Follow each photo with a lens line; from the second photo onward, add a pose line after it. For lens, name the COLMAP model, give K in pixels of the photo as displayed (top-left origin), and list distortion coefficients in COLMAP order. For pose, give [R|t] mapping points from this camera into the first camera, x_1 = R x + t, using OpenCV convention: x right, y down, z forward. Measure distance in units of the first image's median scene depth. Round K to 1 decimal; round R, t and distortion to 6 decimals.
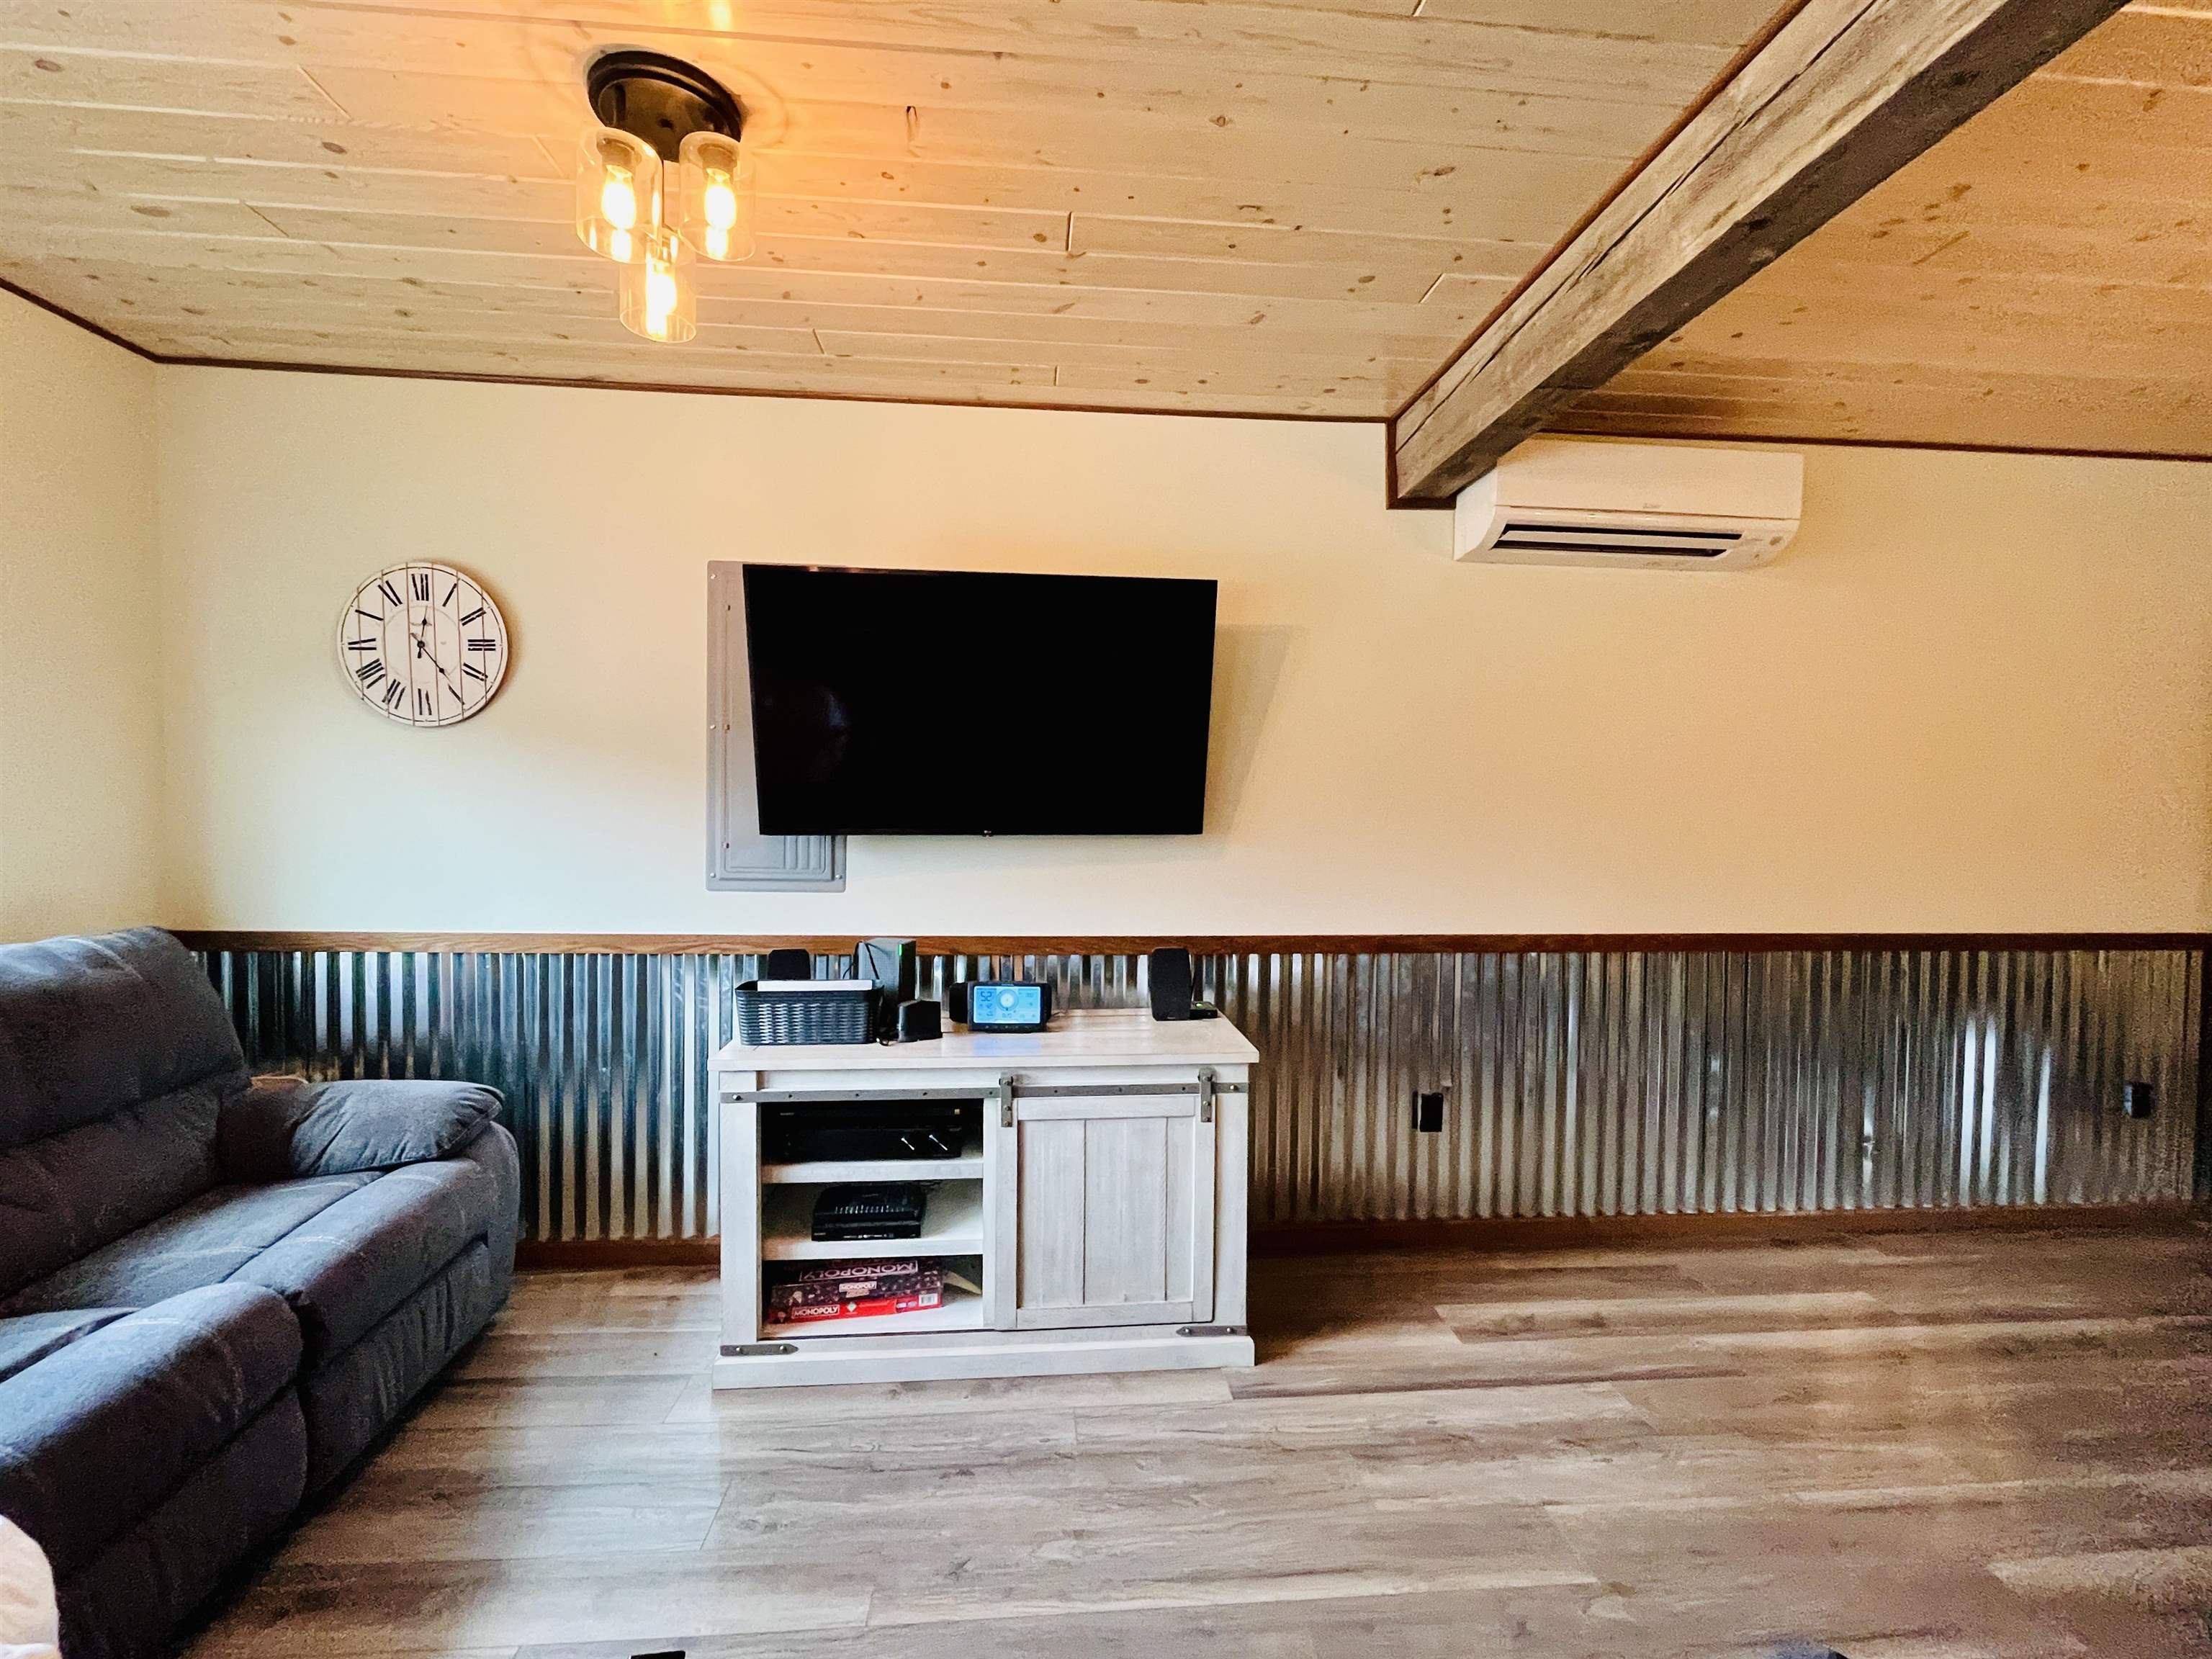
lens RADIAL K [[950.9, 0, 1104.4], [0, 950.9, 831.4], [0, 0, 1]] dist [-0.002126, -0.000494]
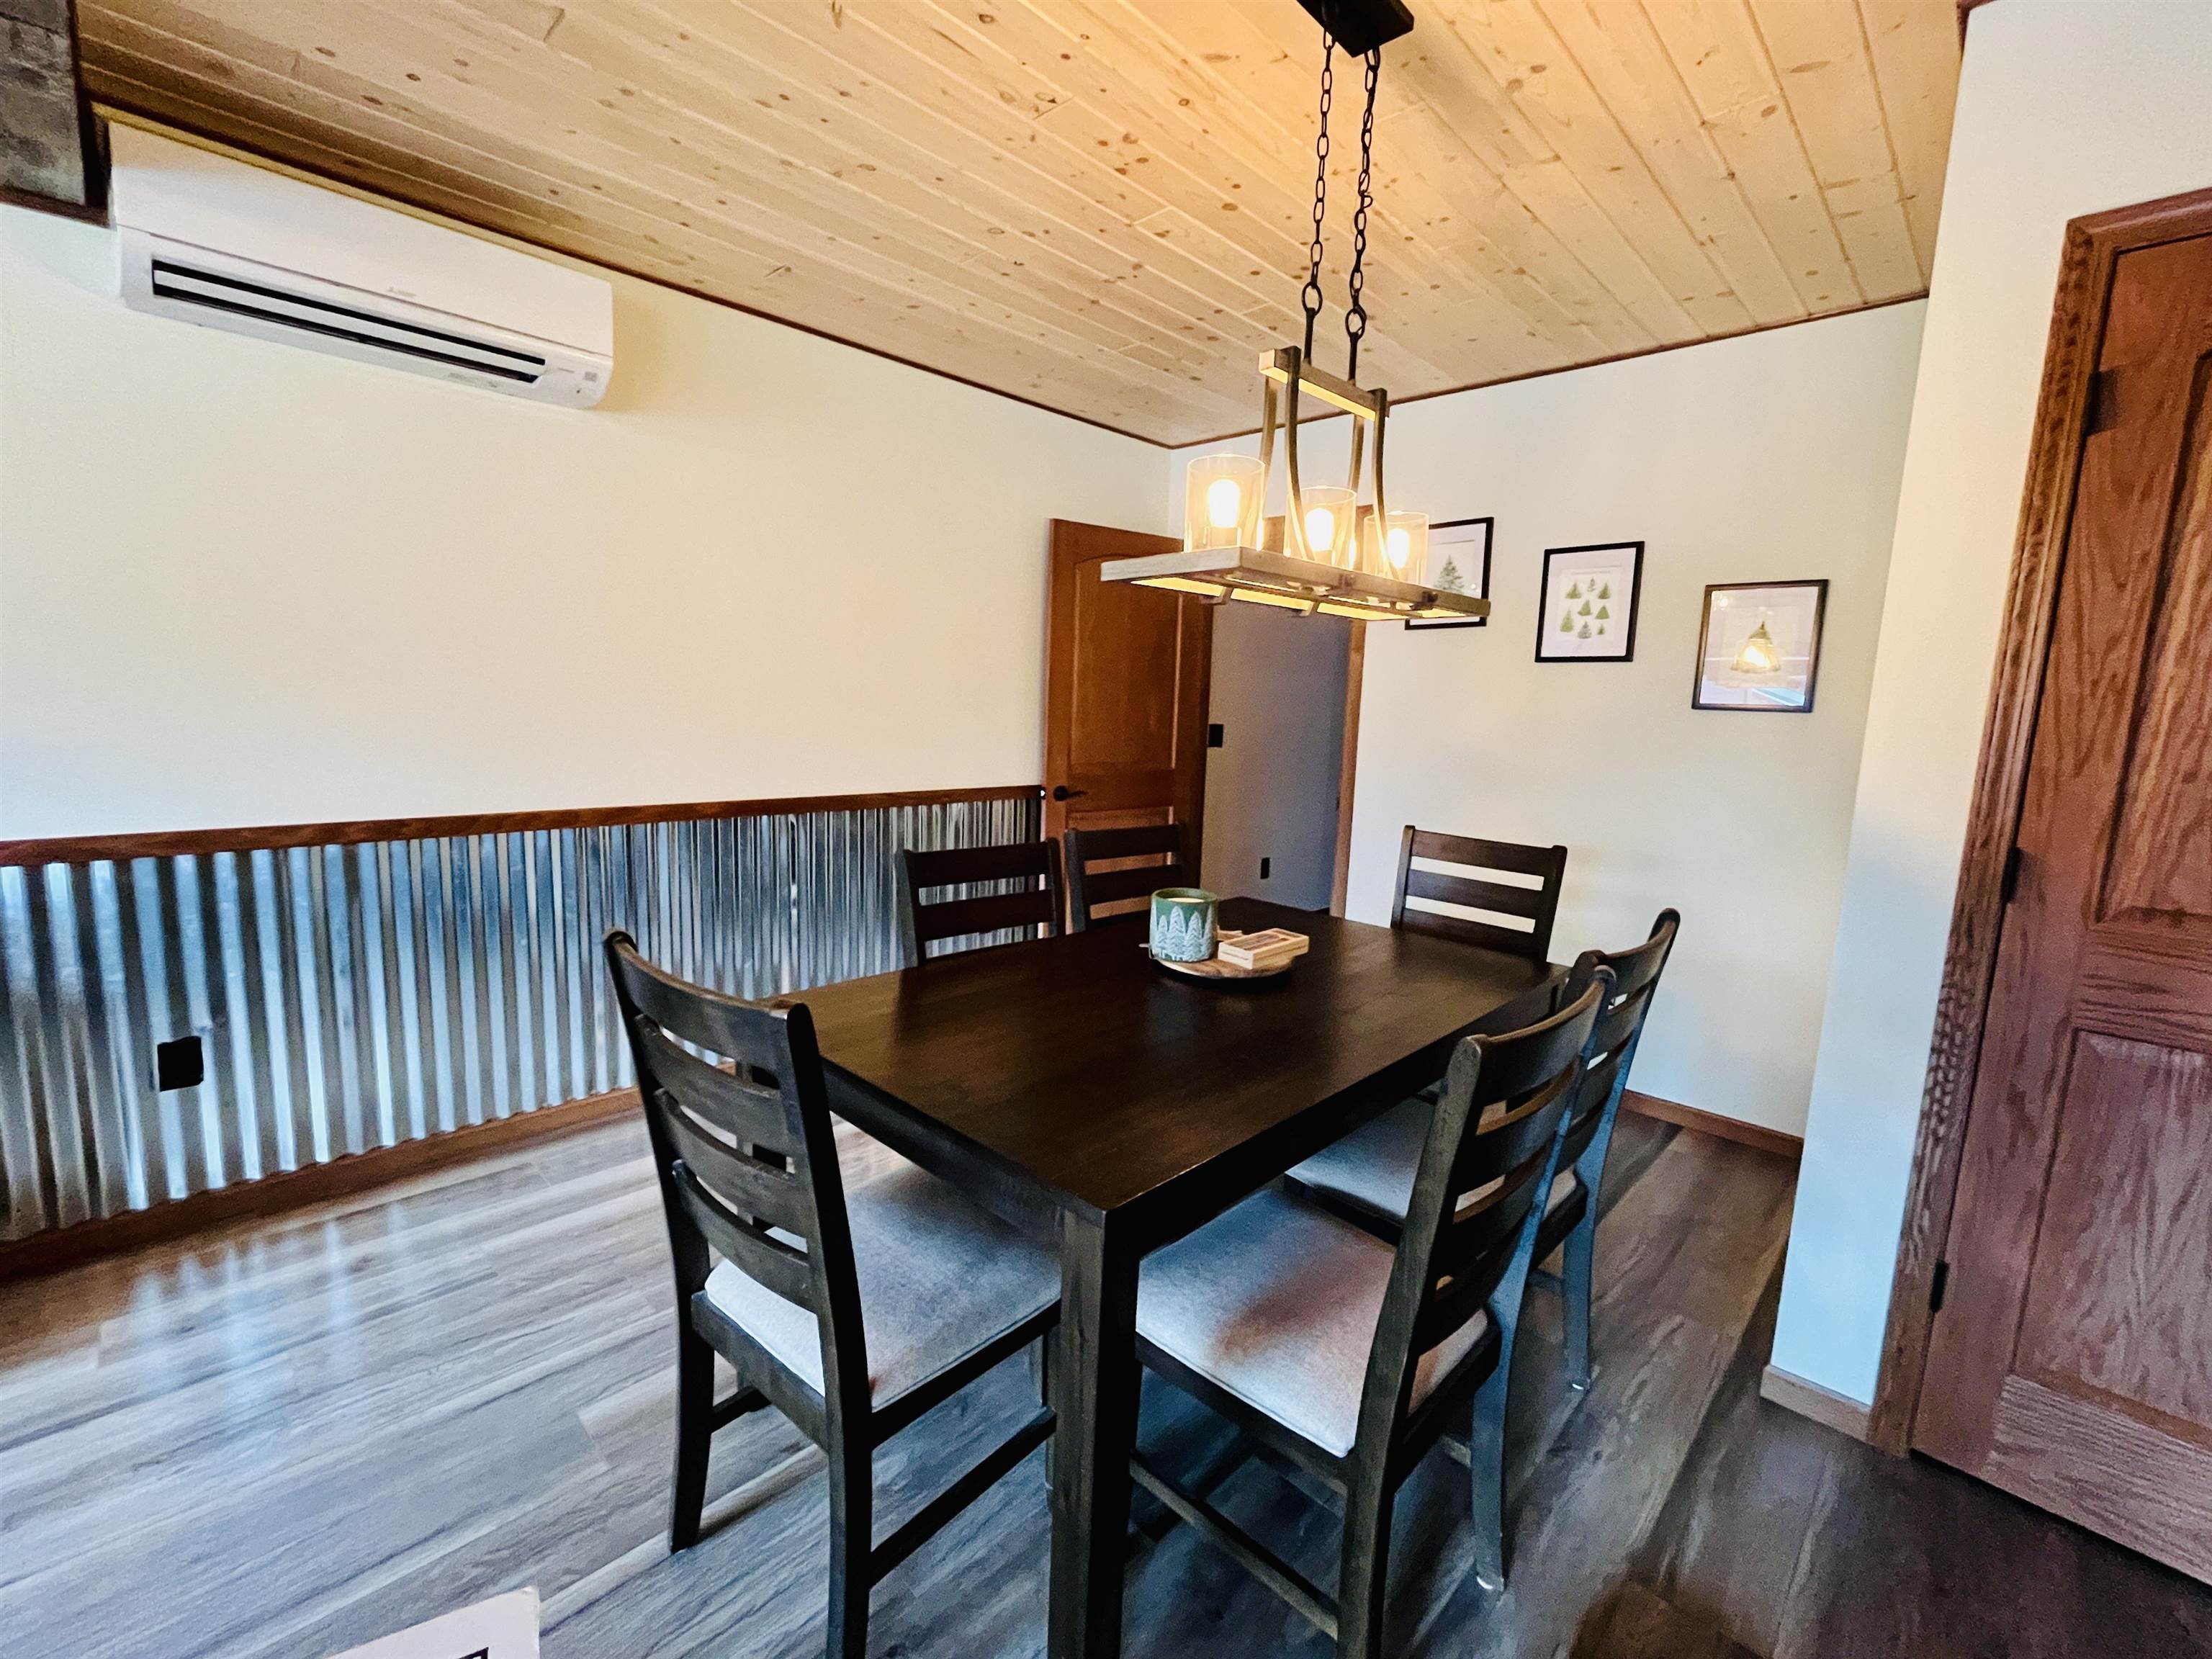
lens RADIAL K [[952.9, 0, 1112.8], [0, 952.9, 823.3], [0, 0, 1]] dist [0.005160, 0.000299]
pose [[0.755159, -0.074423, 0.651303, 0.503730], [-0.002806, 0.993159, 0.116739, 0.013513], [-0.655535, -0.089984, 0.749784, -0.062600]]
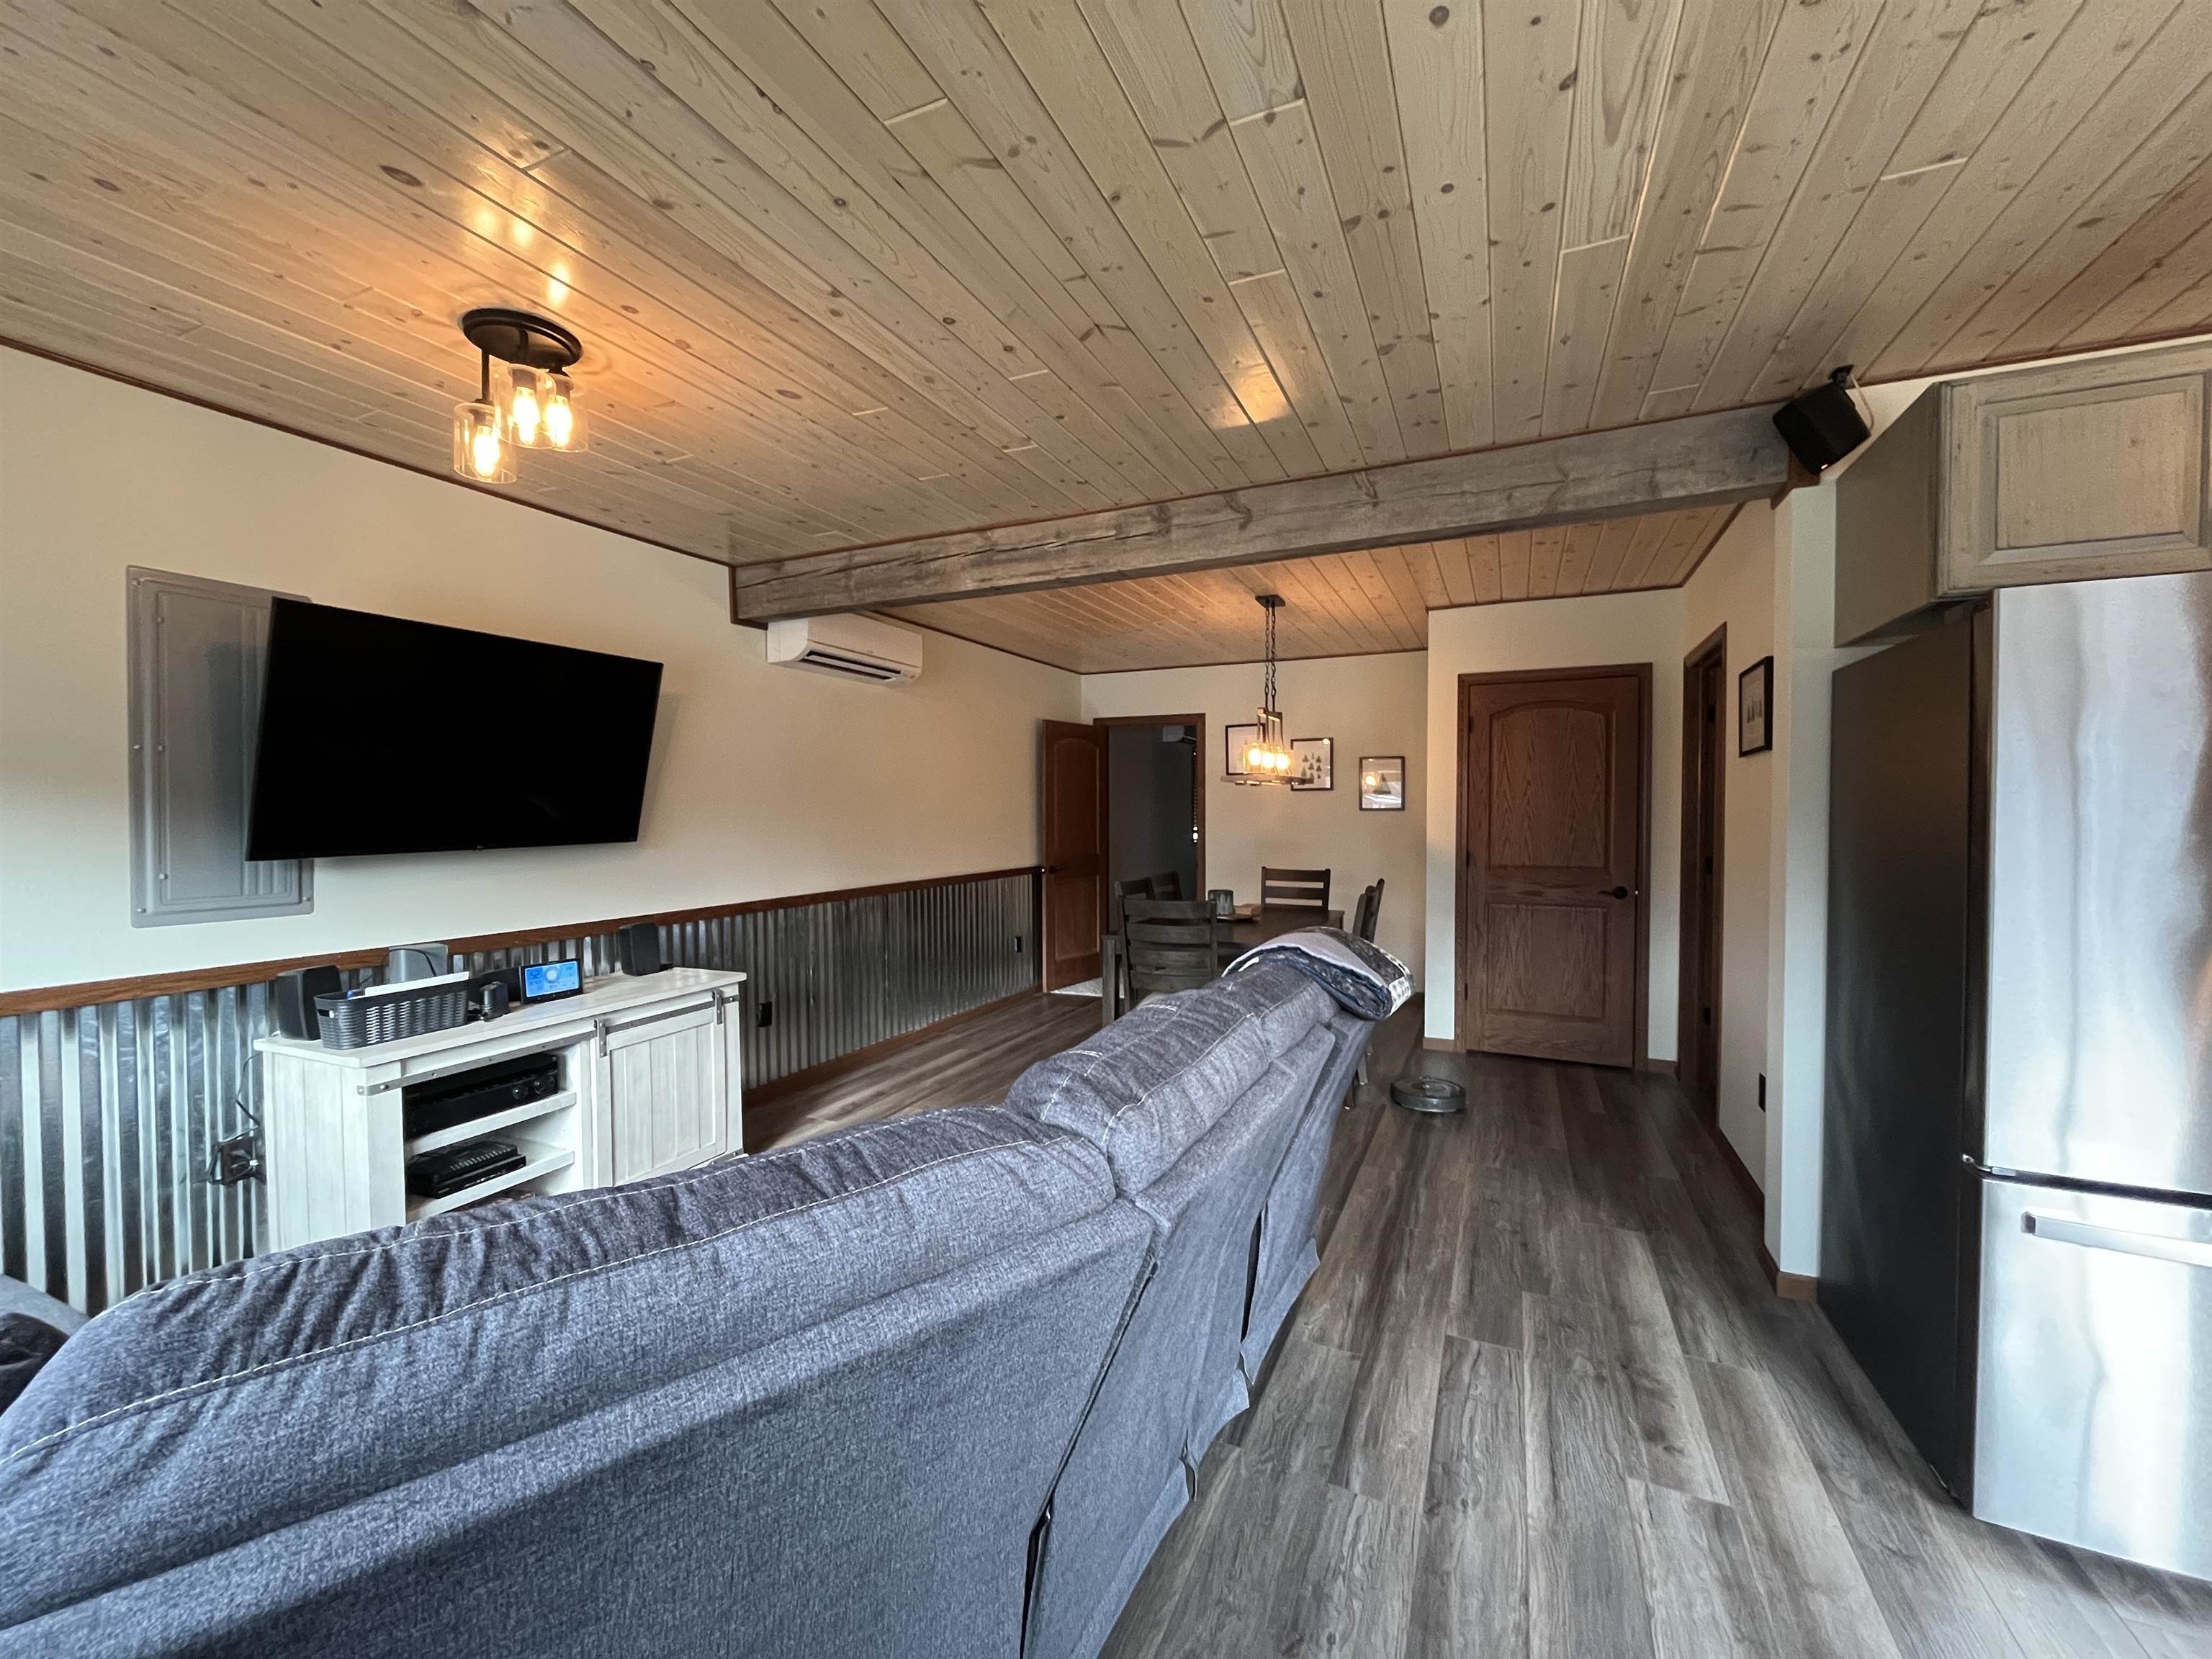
lens RADIAL K [[890.6, 0, 1106.0], [0, 890.6, 829.5], [0, 0, 1]] dist [-0.000714, -0.000215]
pose [[0.484792, -0.032924, 0.874009, -0.774315], [0.038814, 0.999117, 0.016108, -0.009523], [-0.873768, 0.026115, 0.485642, -0.242923]]
